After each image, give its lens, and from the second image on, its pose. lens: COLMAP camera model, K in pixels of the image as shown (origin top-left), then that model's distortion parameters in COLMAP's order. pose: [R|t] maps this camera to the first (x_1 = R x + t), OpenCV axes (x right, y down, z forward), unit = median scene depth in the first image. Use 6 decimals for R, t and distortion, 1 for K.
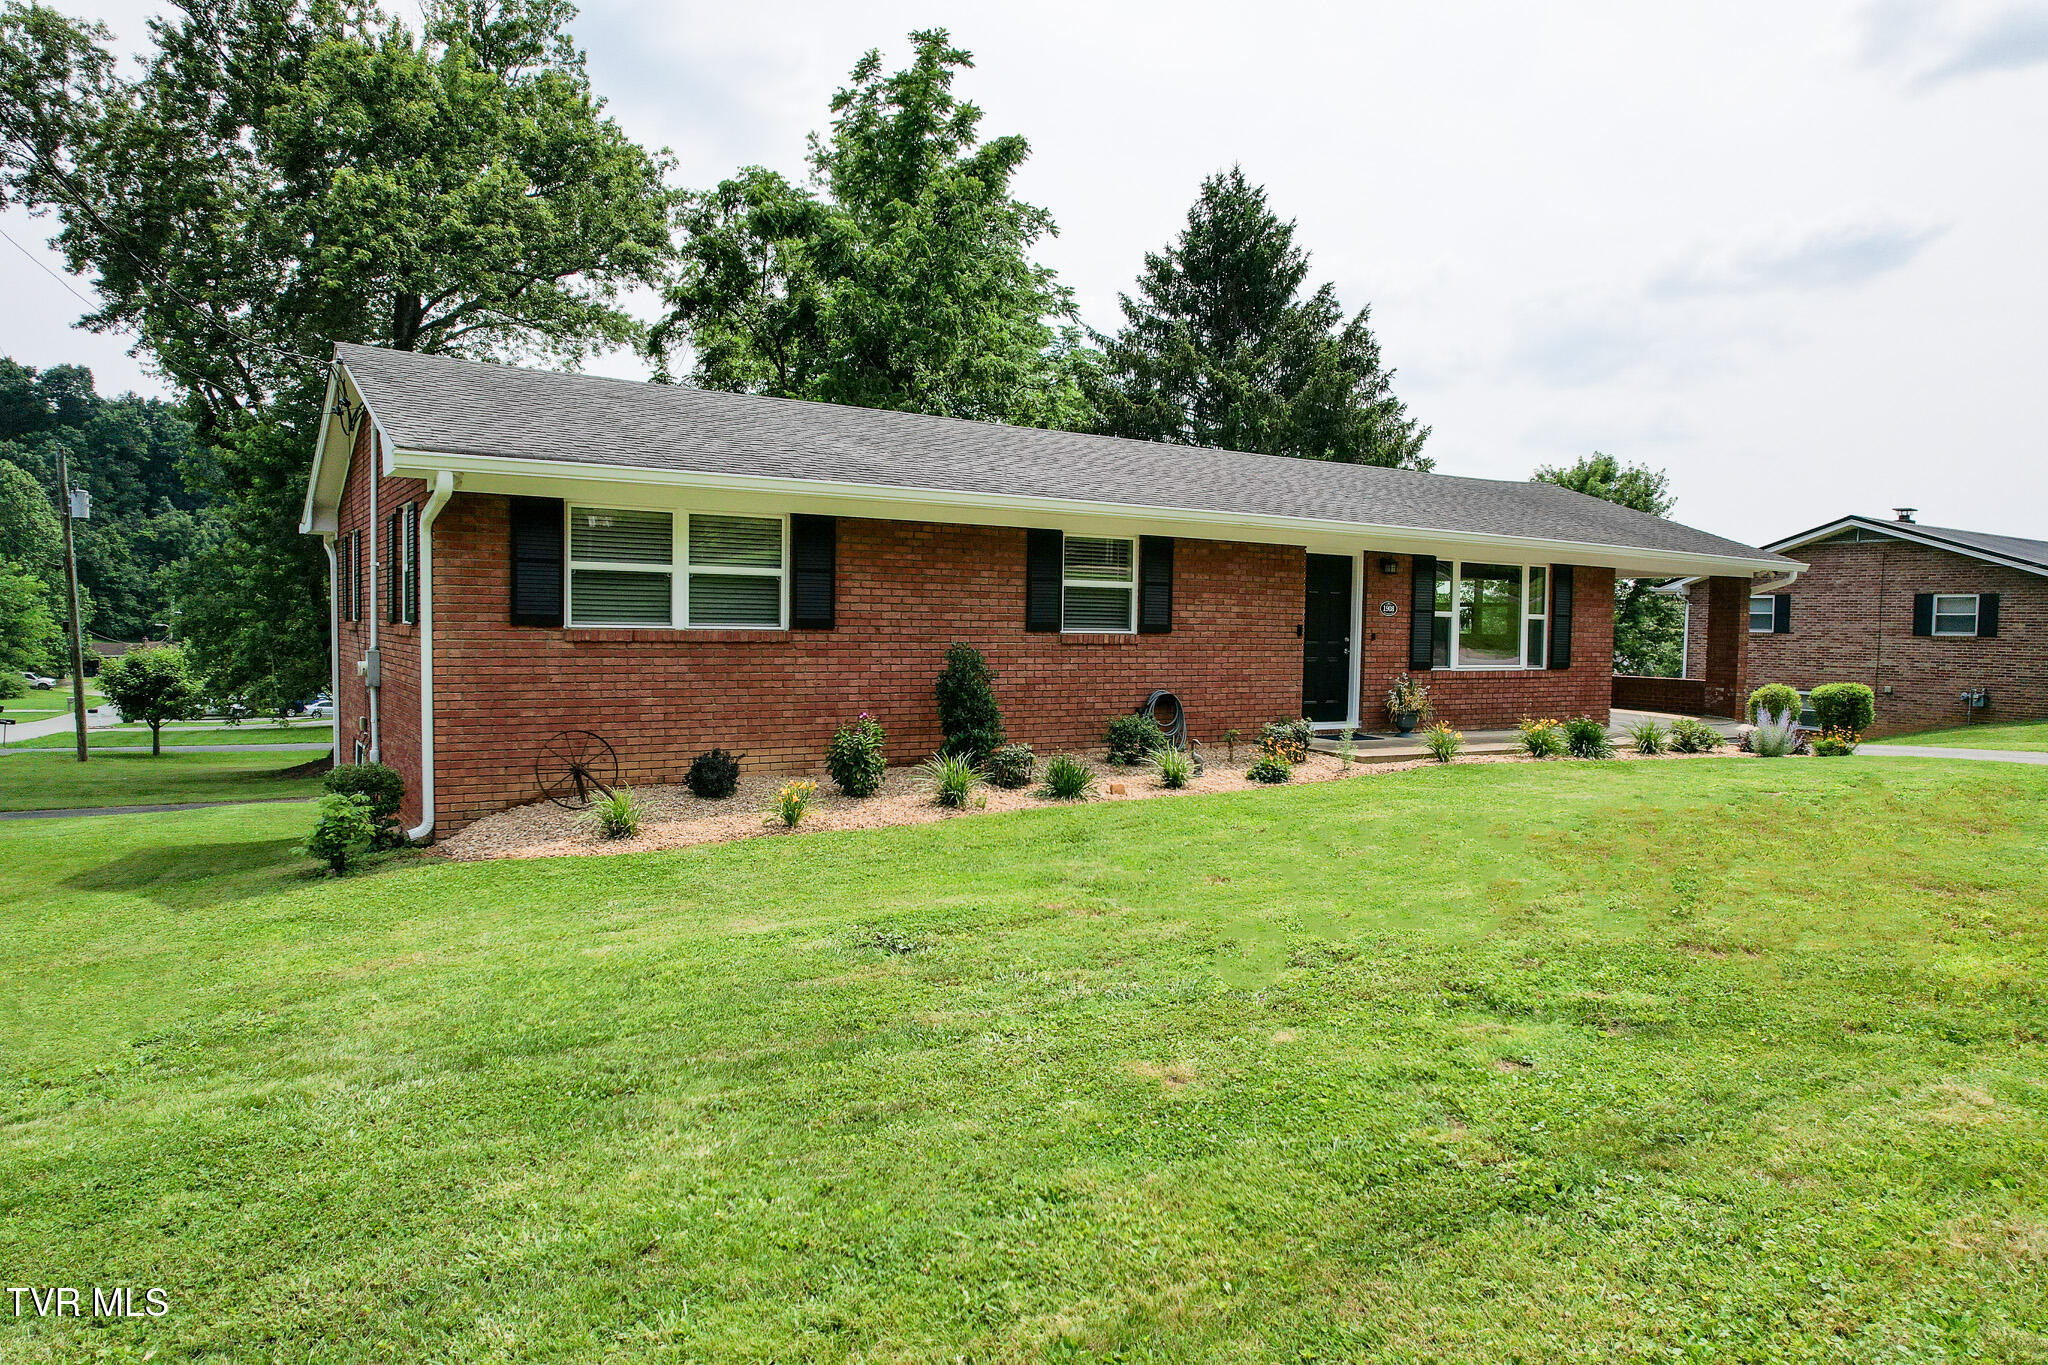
lens RADIAL K [[1314.5, 0, 1038.1], [0, 1314.5, 702.5], [0, 0, 1]] dist [-0.077700, 0.068852]
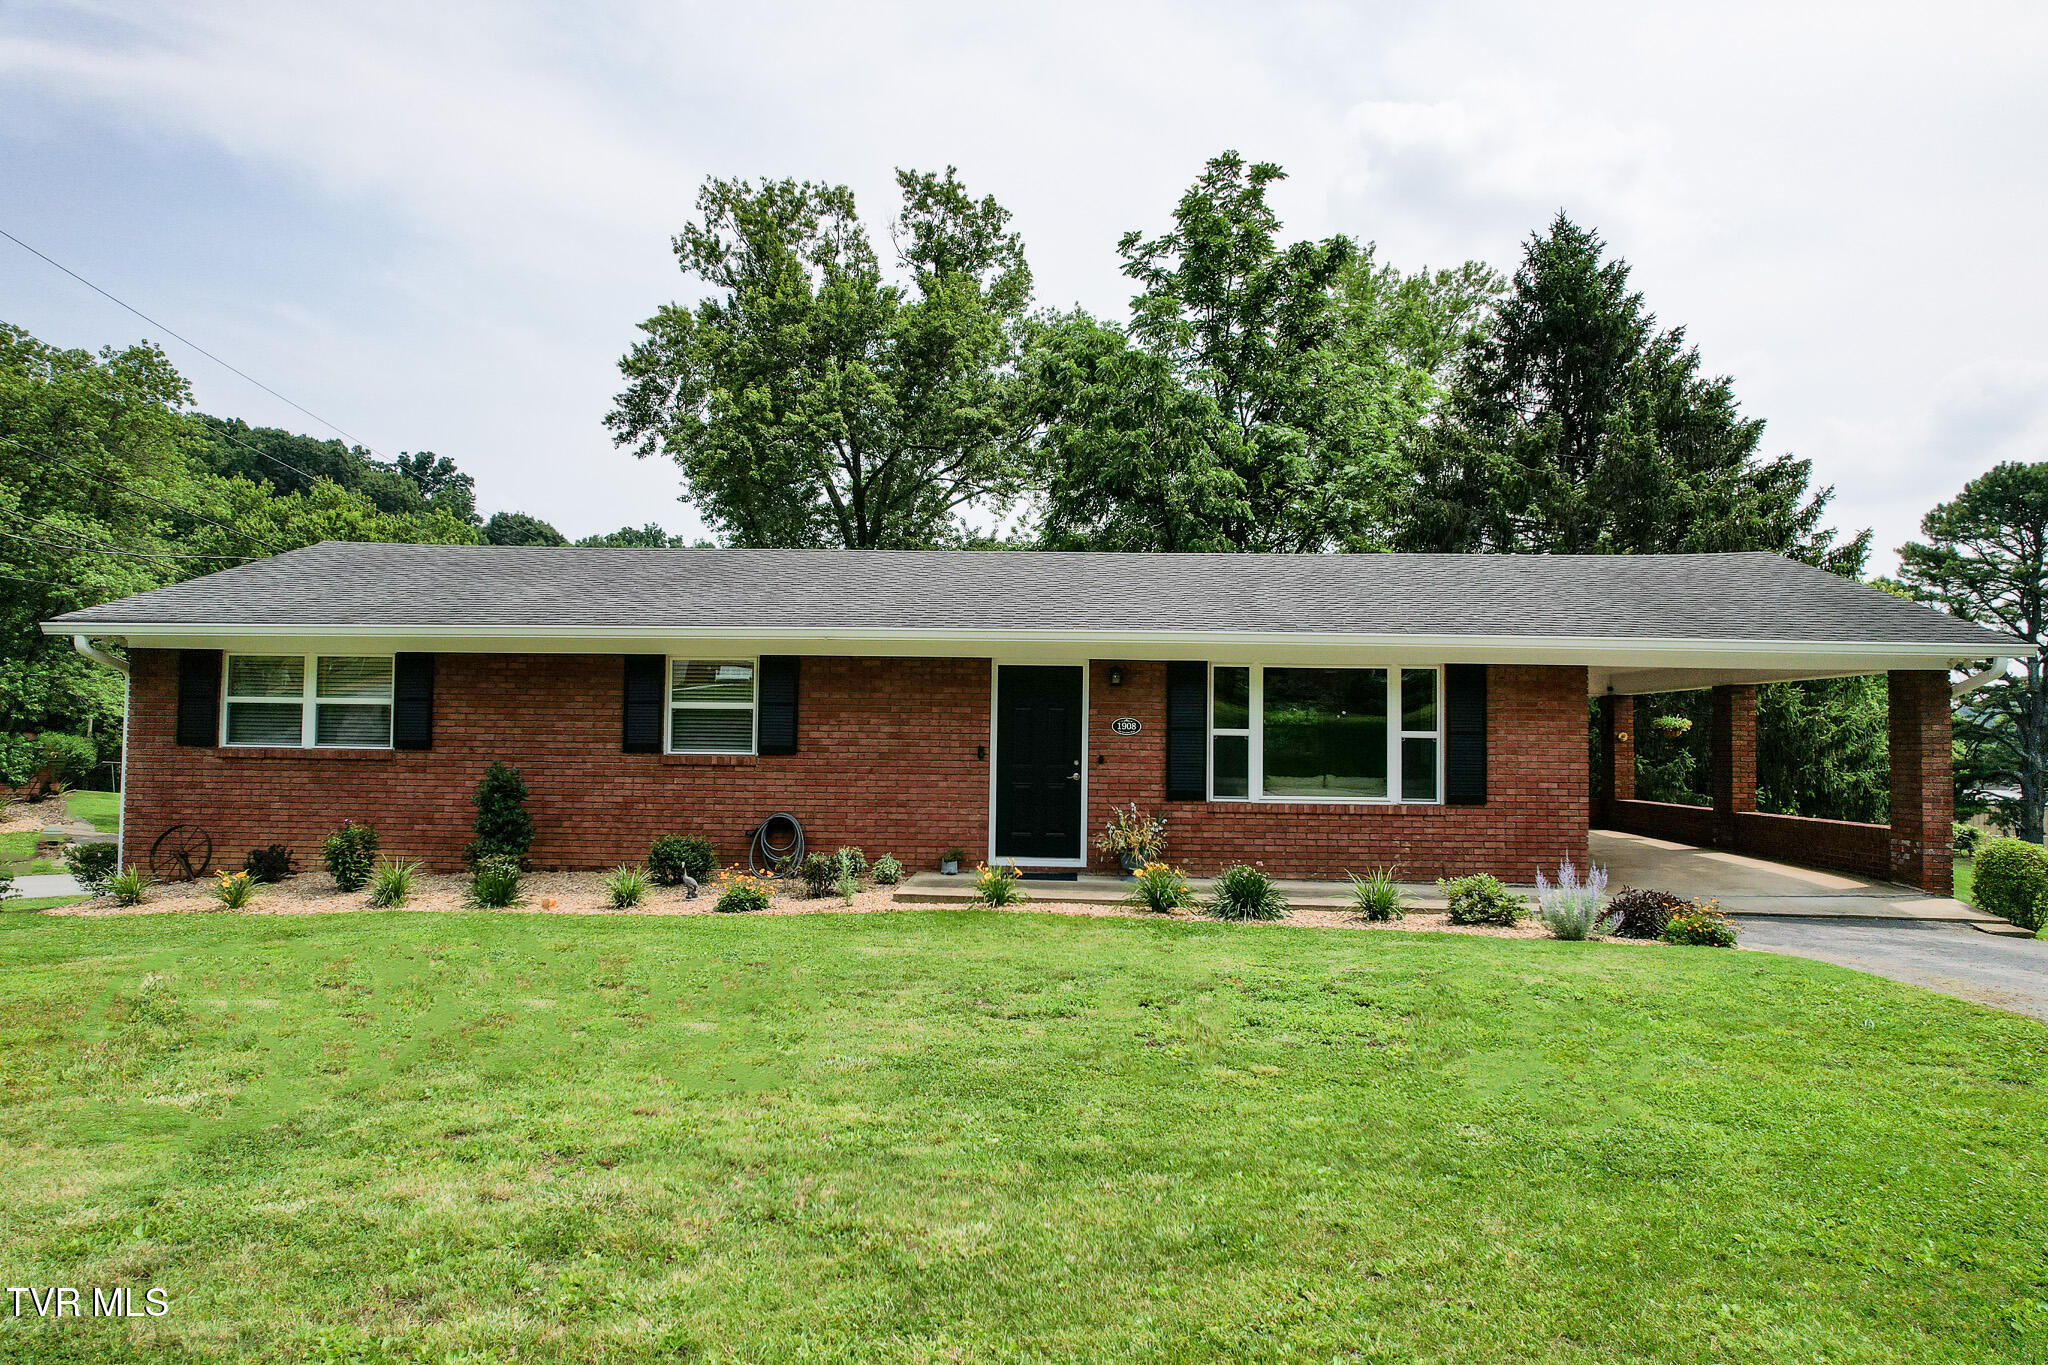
lens RADIAL K [[1314.5, 0, 1038.1], [0, 1314.5, 702.5], [0, 0, 1]] dist [-0.077700, 0.068852]
pose [[0.813809, -0.024389, -0.580621, 0.677752], [-0.034521, 0.995326, -0.090193, -0.008537], [0.580106, 0.093444, 0.809163, 0.269128]]
